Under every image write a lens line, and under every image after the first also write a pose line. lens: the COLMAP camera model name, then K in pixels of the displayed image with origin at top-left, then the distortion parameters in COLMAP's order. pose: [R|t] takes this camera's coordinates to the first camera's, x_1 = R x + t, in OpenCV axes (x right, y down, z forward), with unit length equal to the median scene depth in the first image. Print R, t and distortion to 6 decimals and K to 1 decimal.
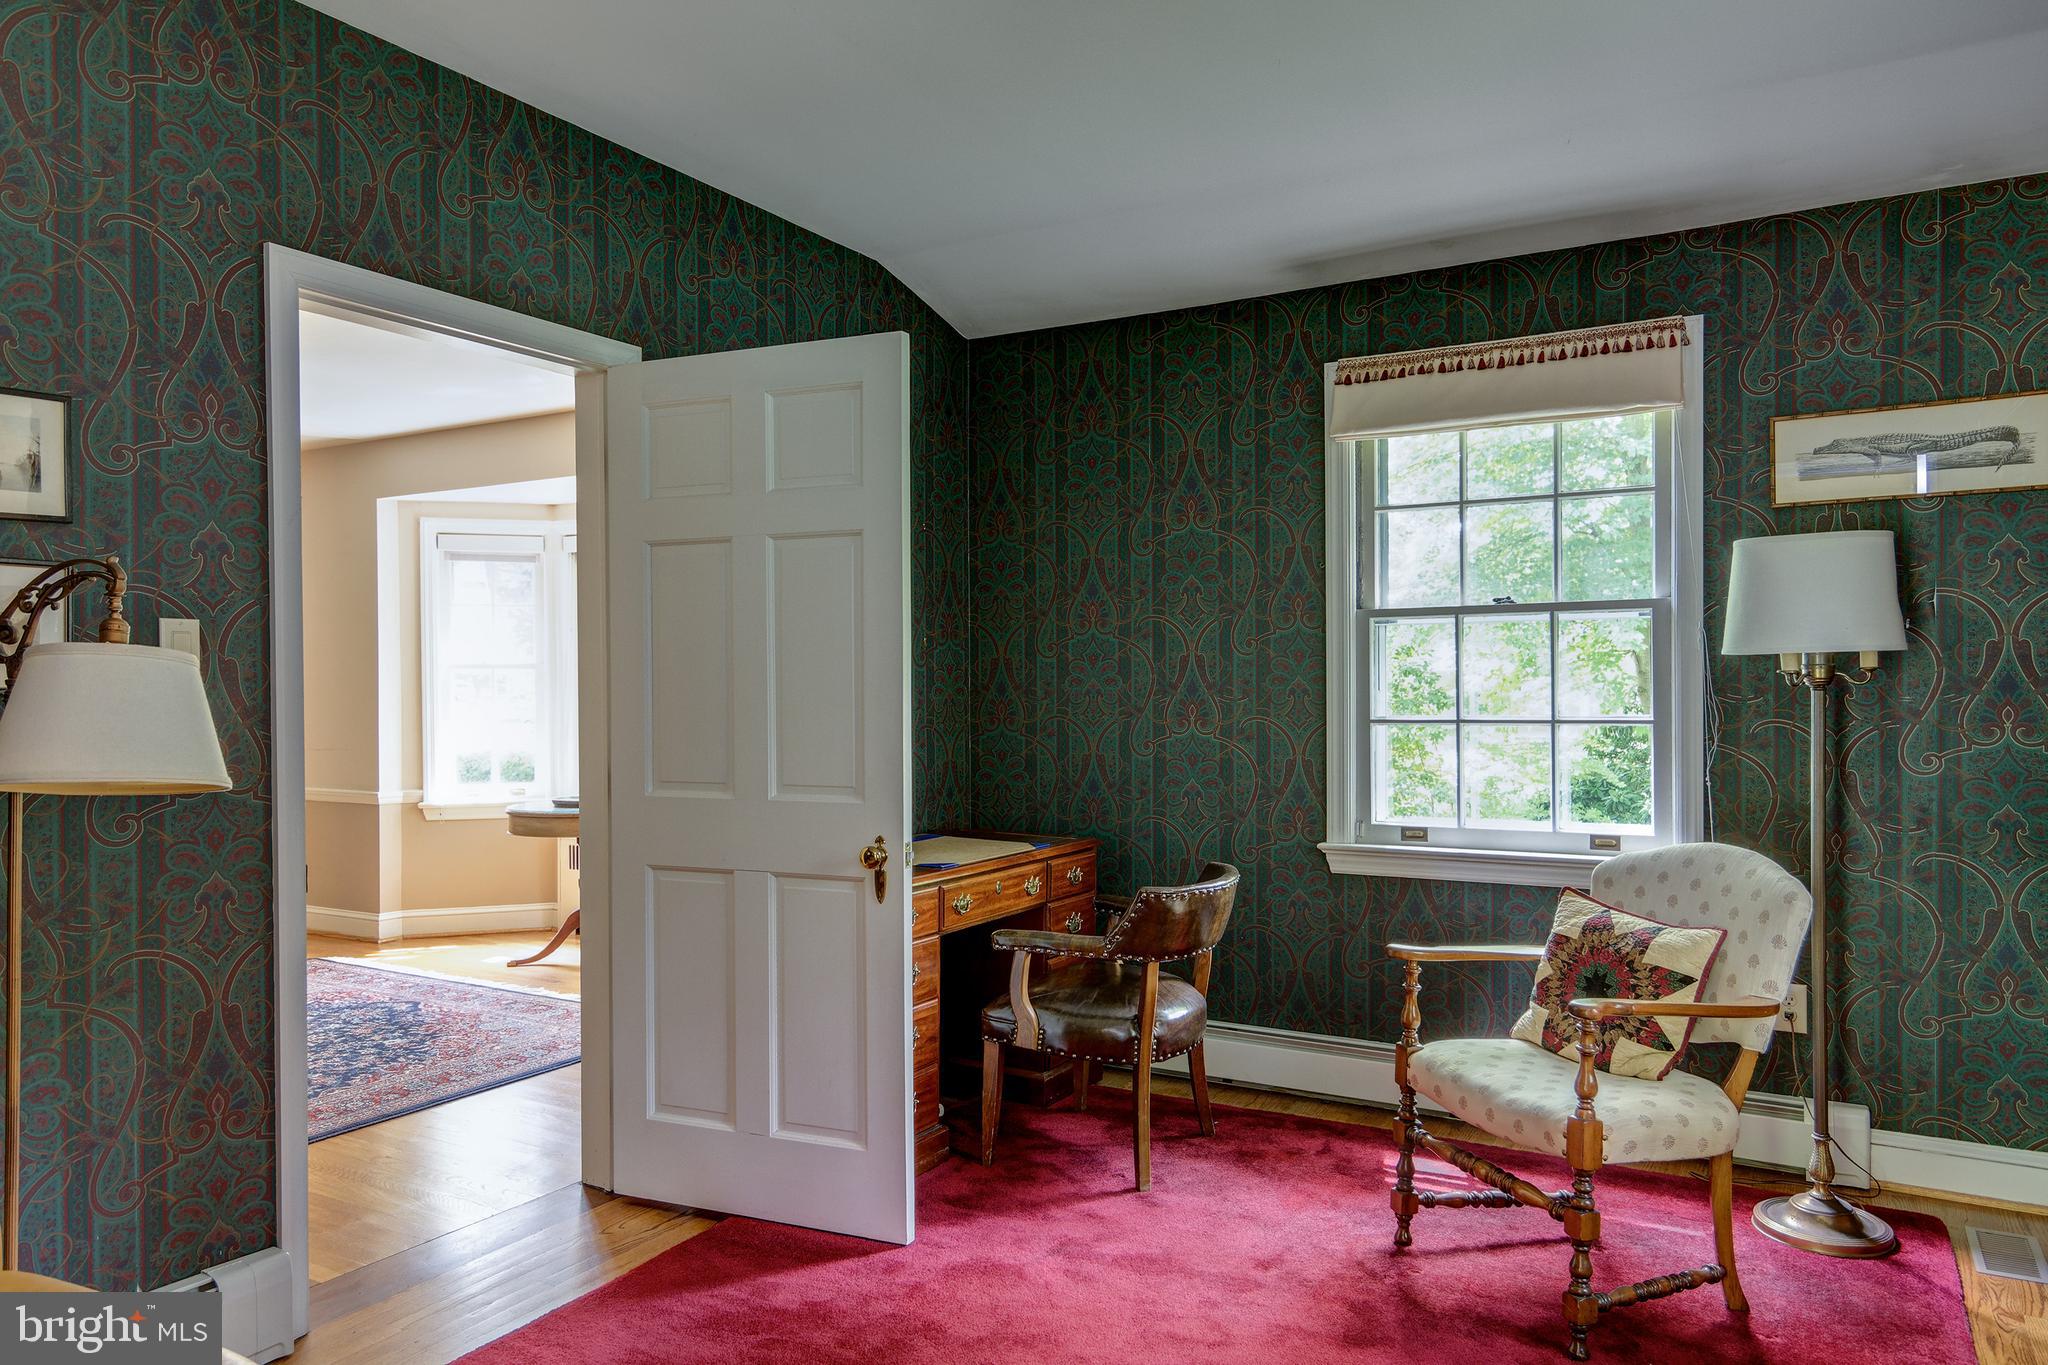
lens RADIAL K [[1388.3, 0, 1026.8], [0, 1388.3, 690.6], [0, 0, 1]] dist [0.001849, -0.001119]
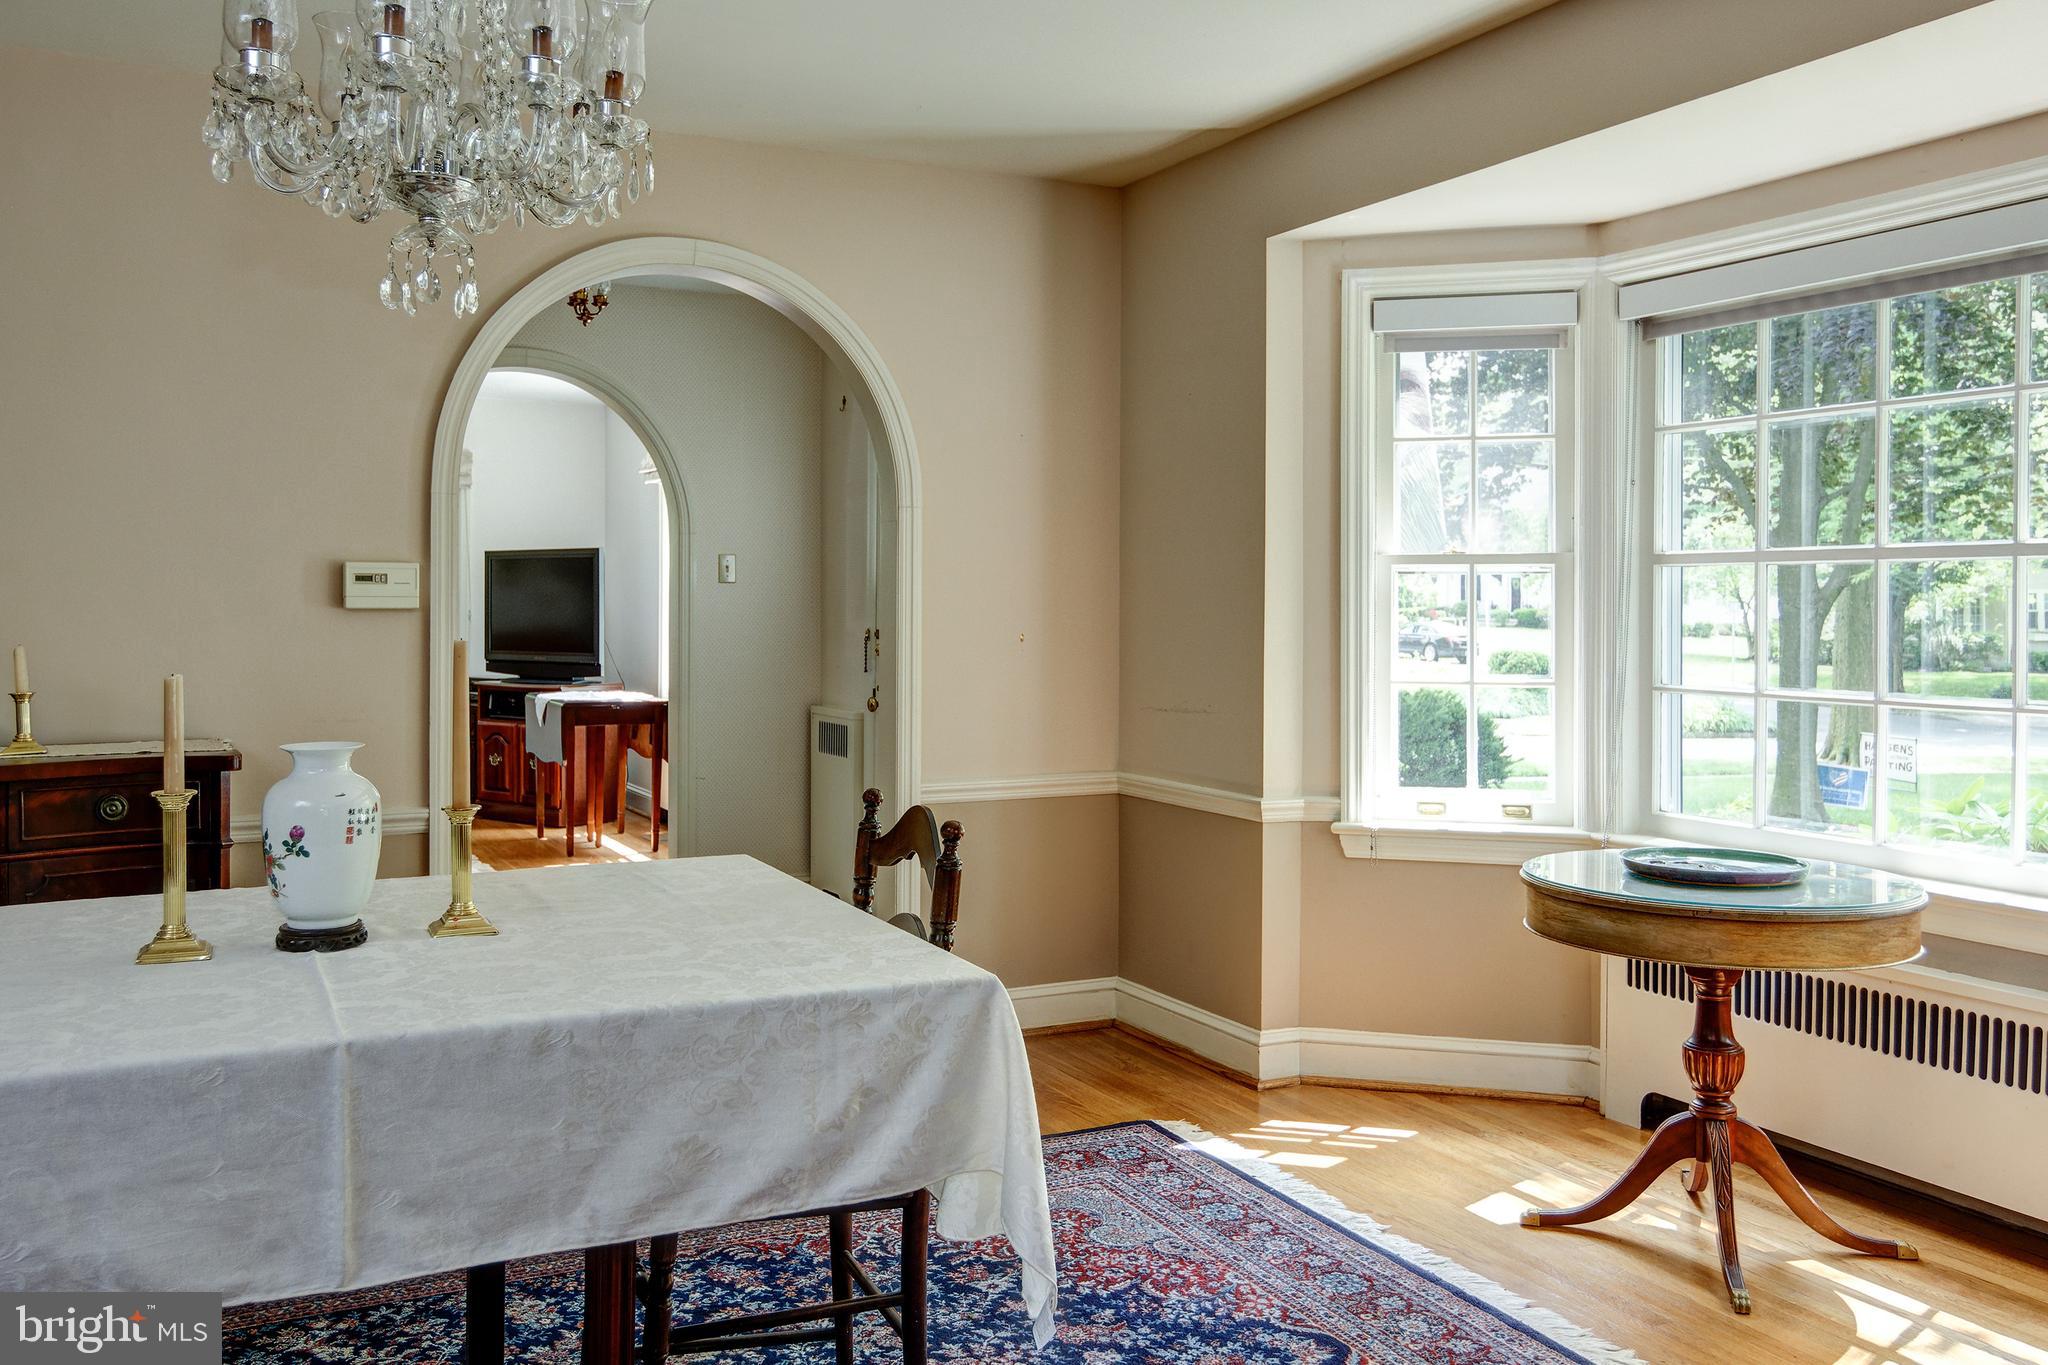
lens RADIAL K [[1716.9, 0, 1034.5], [0, 1716.9, 612.7], [0, 0, 1]] dist [0.004969, 0.001292]
pose [[0.846070, 0.016916, -0.532804, -0.195001], [-0.011820, 0.999846, 0.012974, -0.004377], [0.532941, -0.004679, 0.846139, 0.405554]]
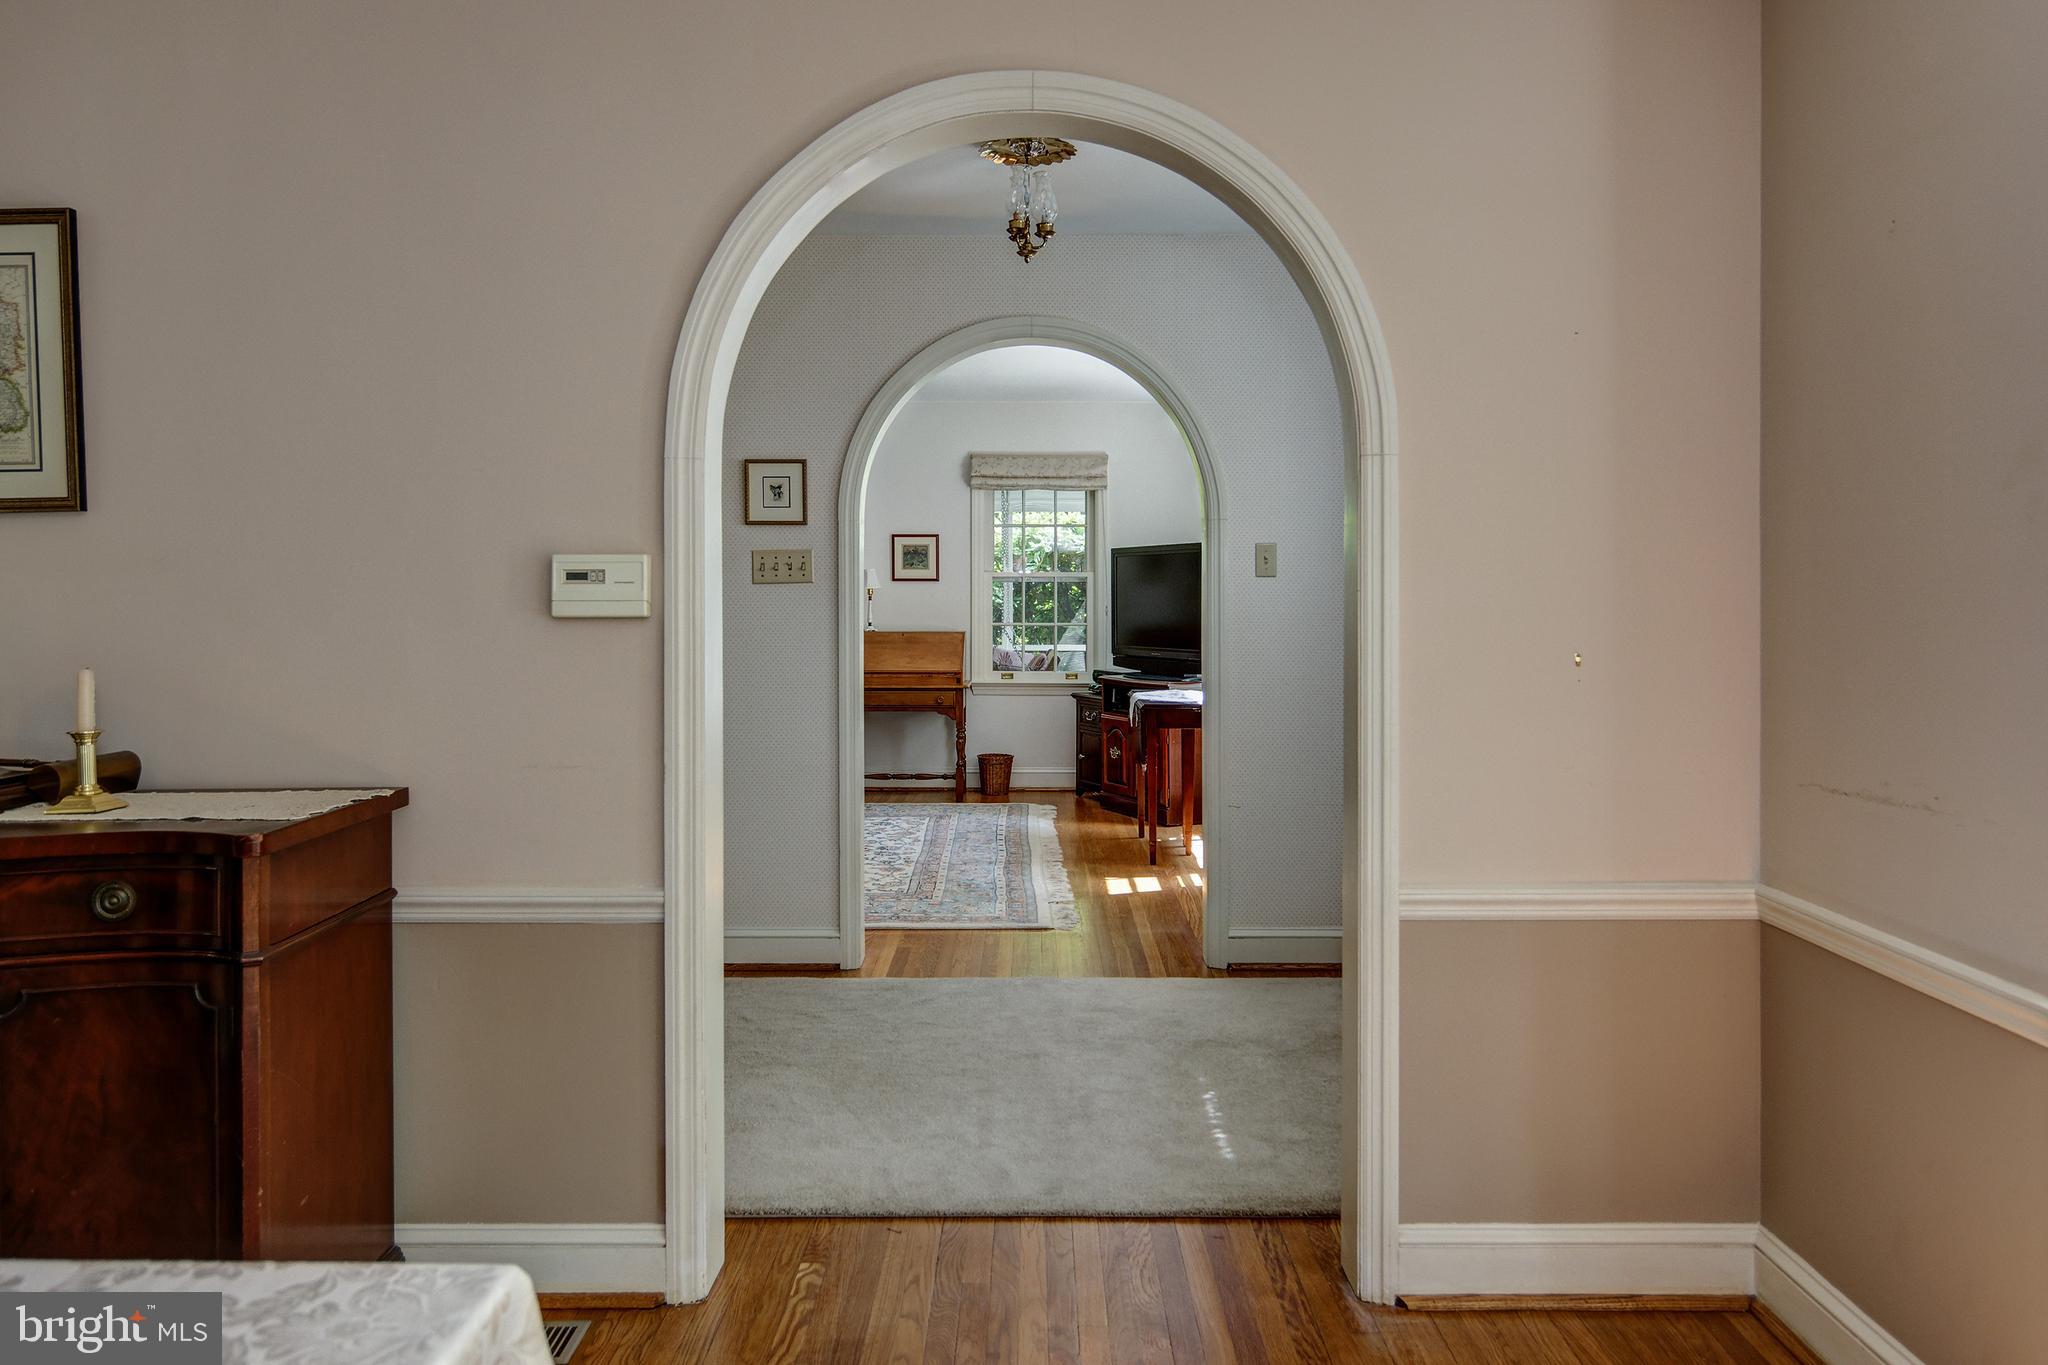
lens RADIAL K [[1388.3, 0, 1037.8], [0, 1388.3, 594.5], [0, 0, 1]] dist [0.001849, -0.001119]
pose [[0.501313, 0.009907, -0.865209, -0.341595], [-0.000822, 0.999939, 0.010973, -0.005152], [0.865266, -0.004789, 0.501291, 0.709515]]
